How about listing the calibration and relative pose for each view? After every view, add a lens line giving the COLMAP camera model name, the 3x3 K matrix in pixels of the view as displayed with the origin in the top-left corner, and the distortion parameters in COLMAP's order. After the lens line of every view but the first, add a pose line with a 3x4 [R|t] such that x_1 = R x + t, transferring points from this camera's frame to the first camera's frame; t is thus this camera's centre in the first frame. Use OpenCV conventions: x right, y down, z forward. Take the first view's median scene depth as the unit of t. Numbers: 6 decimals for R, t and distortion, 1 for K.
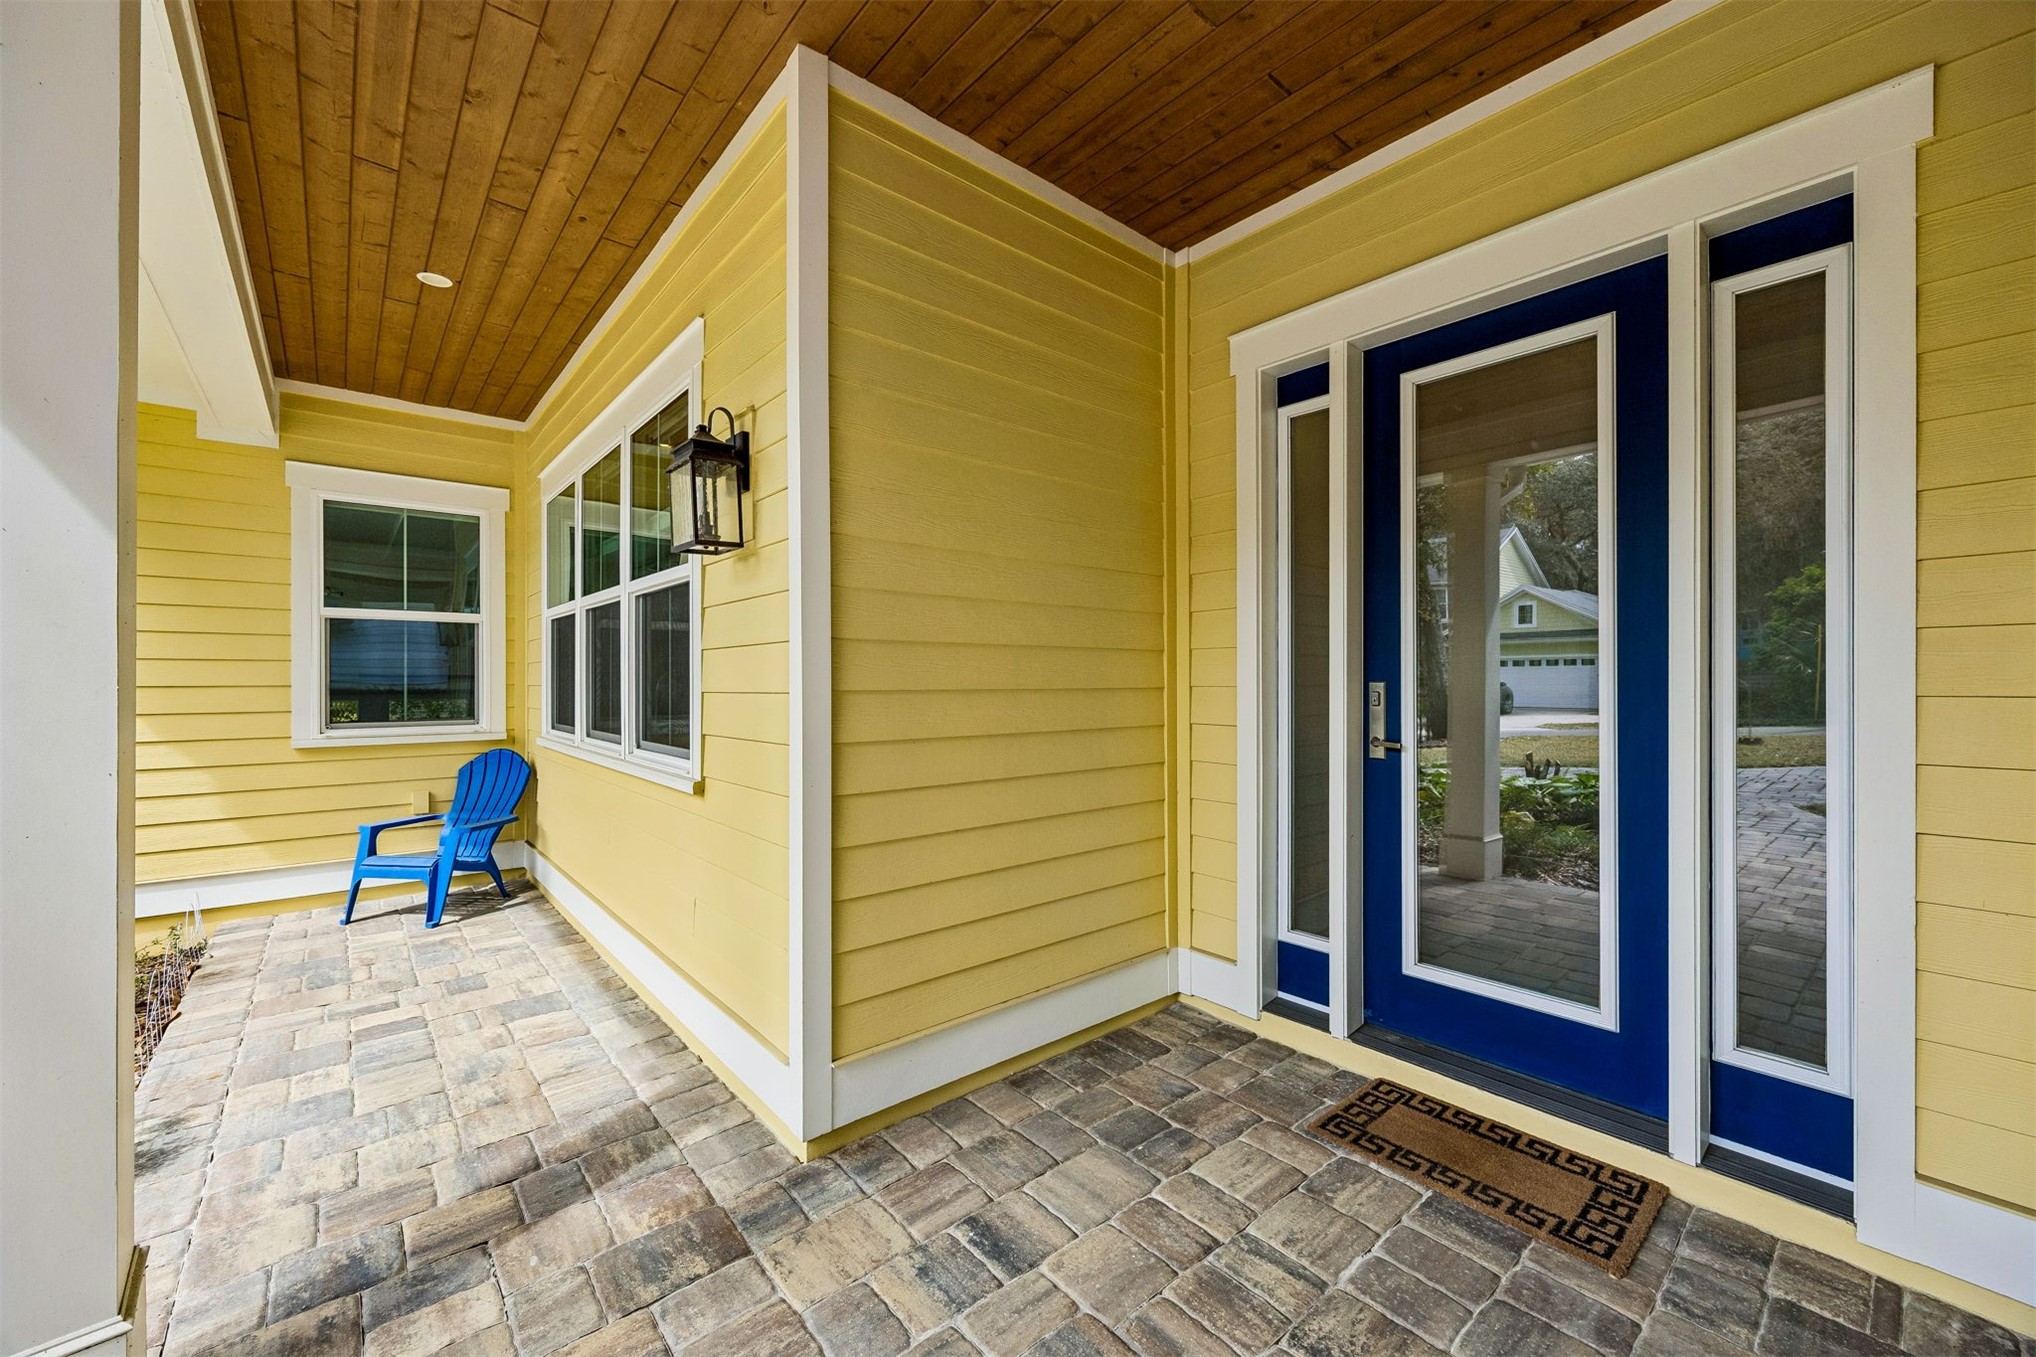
lens RADIAL K [[794.0, 0, 1018.0], [0, 794.0, 678.5], [0, 0, 1]] dist [0.002303, 0.000165]
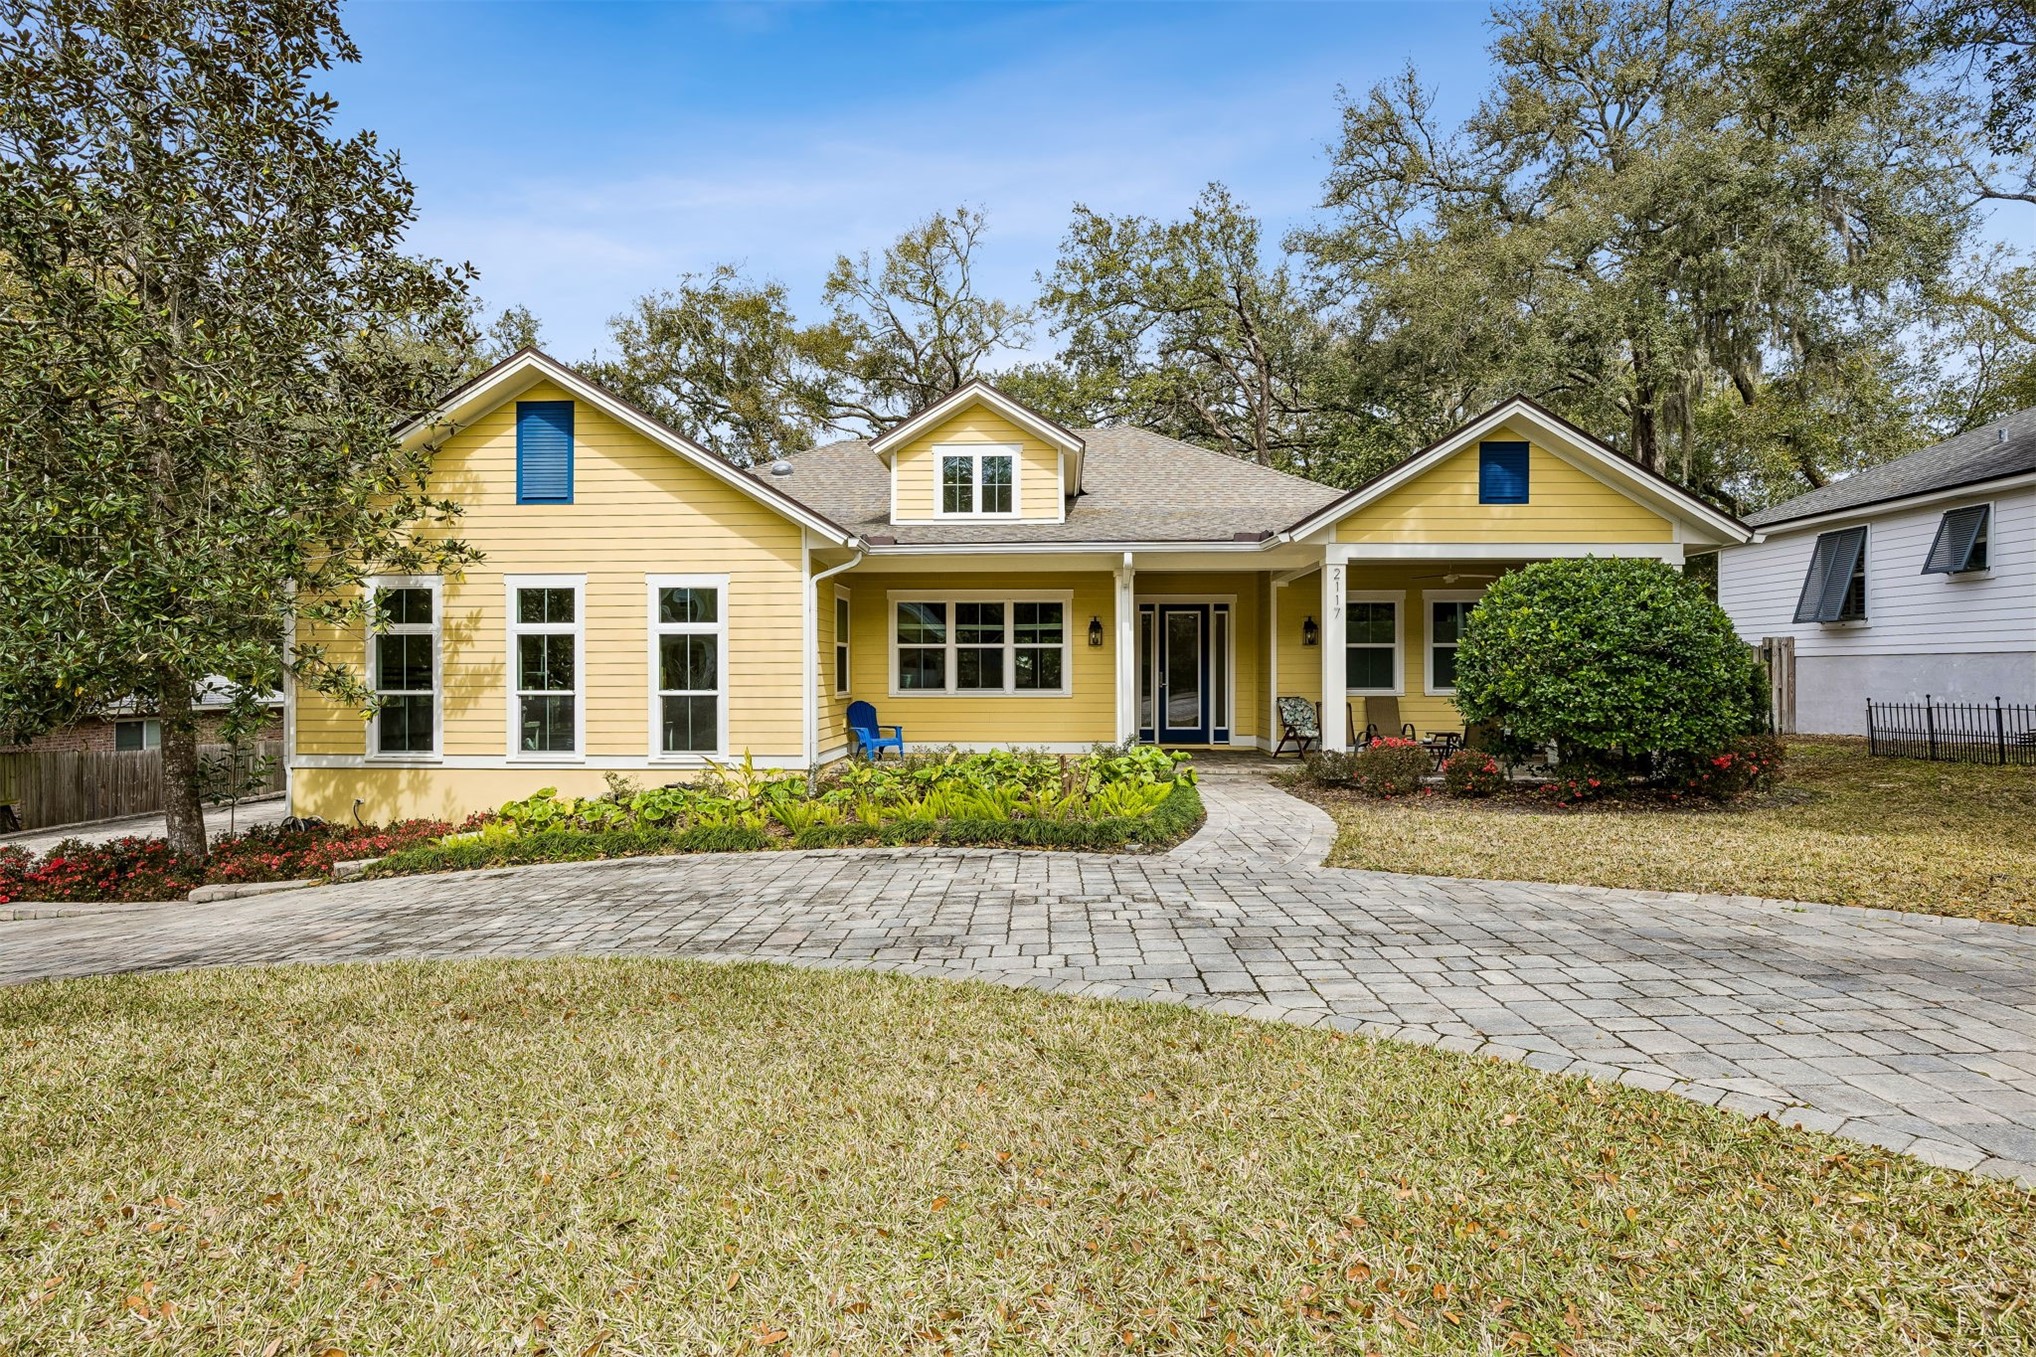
lens RADIAL K [[982.6, 0, 1027.3], [0, 982.6, 674.7], [0, 0, 1]] dist [-0.008022, 0.000078]
pose [[0.671102, -0.000651, 0.741365, -4.624941], [-0.001646, 0.999996, 0.002368, 0.008244], [-0.741363, -0.002809, 0.671098, -2.474350]]
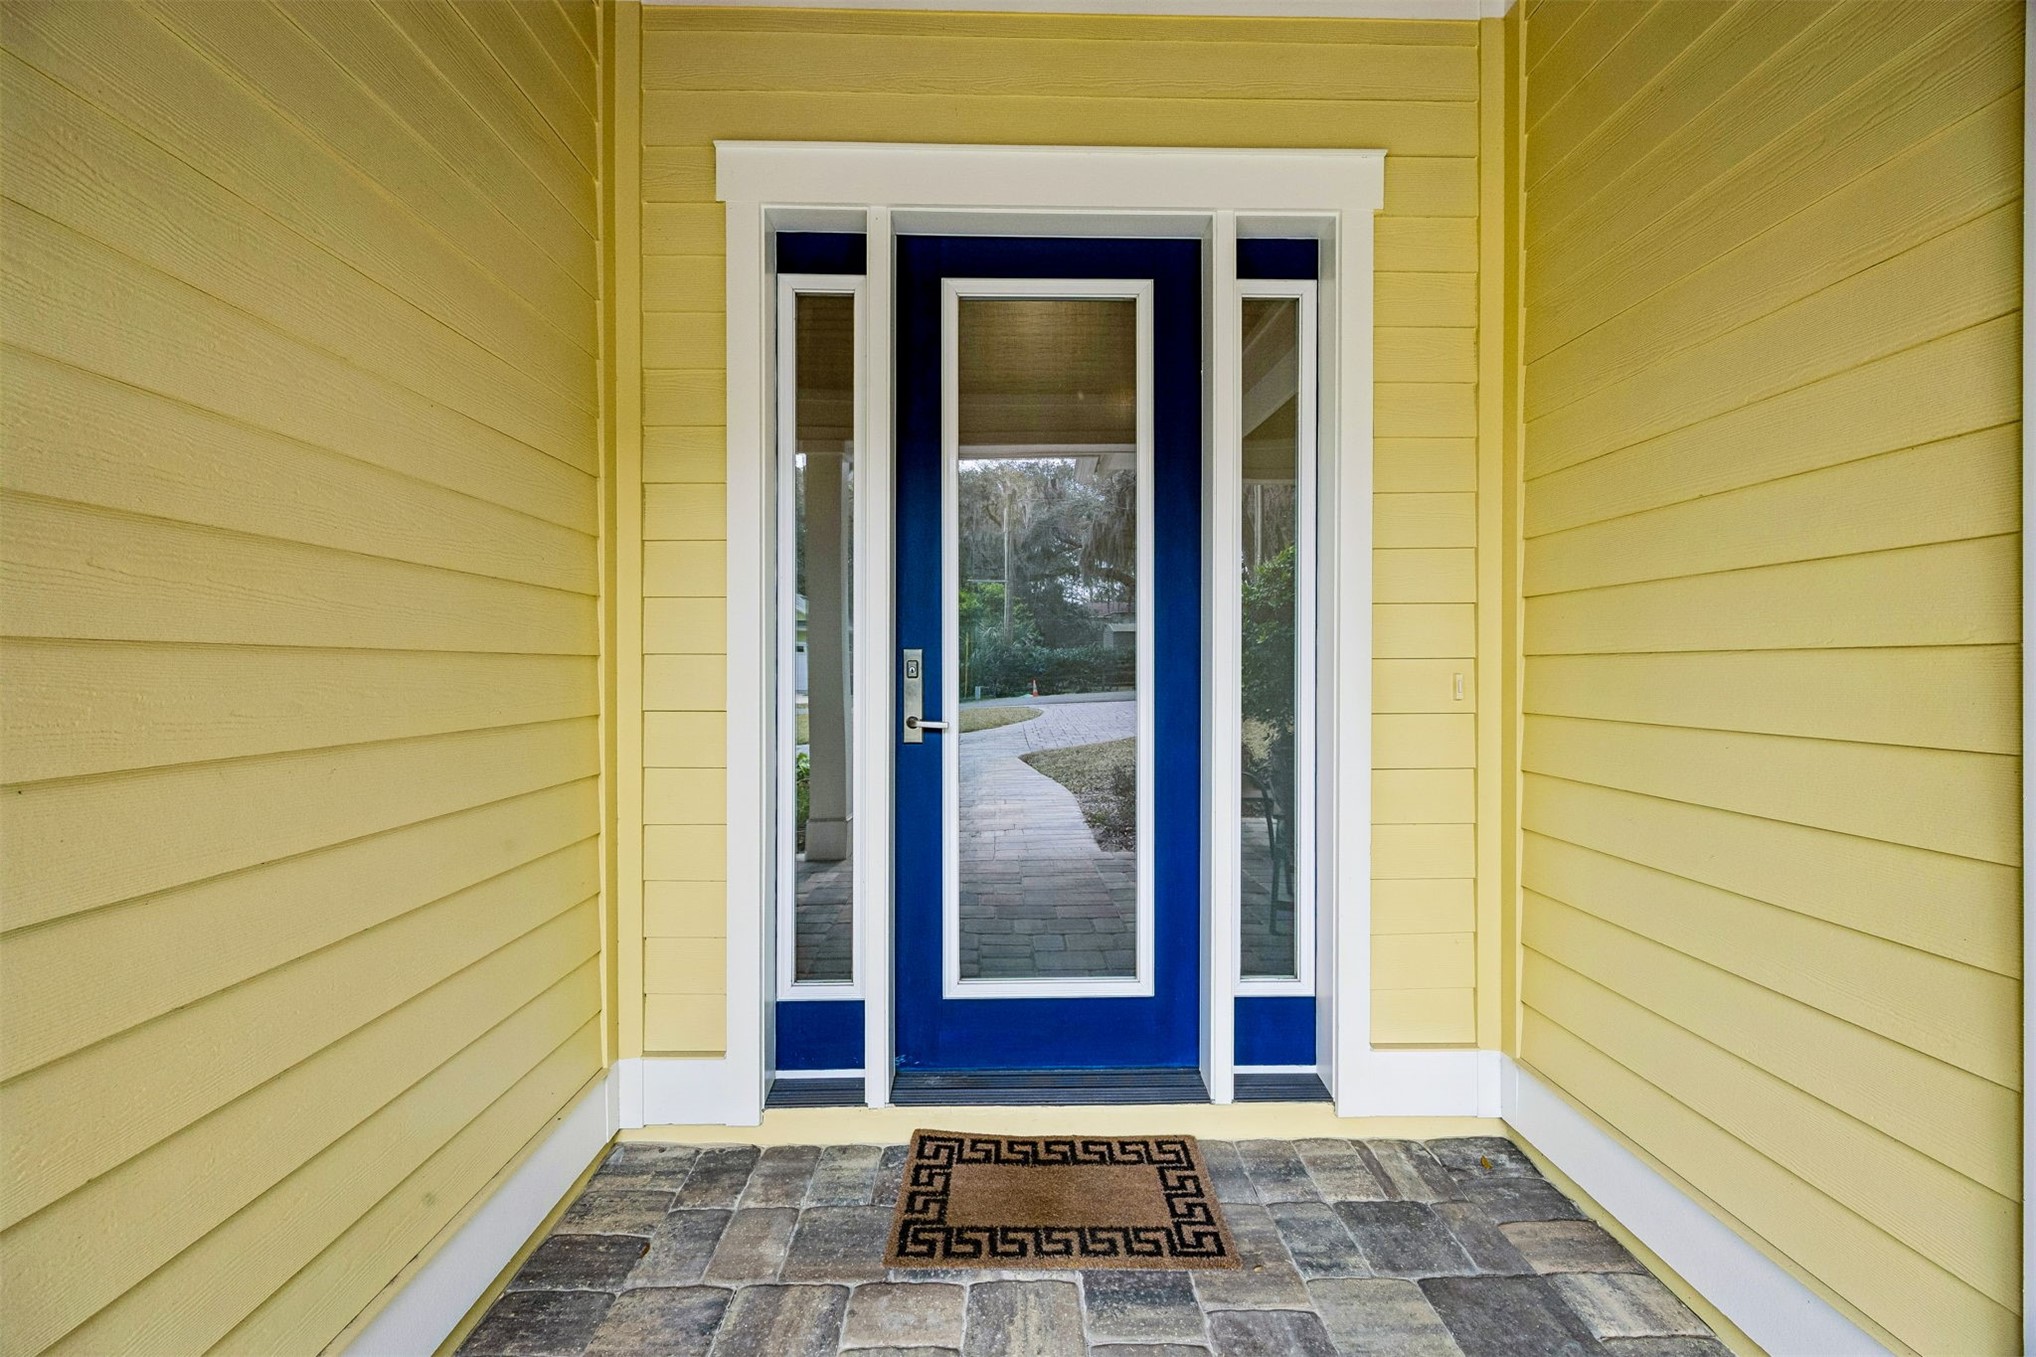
lens RADIAL K [[793.8, 0, 1017.7], [0, 793.8, 668.1], [0, 0, 1]] dist [0.003790, 0.000086]
pose [[0.632033, 0.000302, 0.774941, -0.110258], [-0.001755, 0.999998, 0.001041, 0.023369], [-0.774939, -0.002019, 0.632032, 0.405485]]
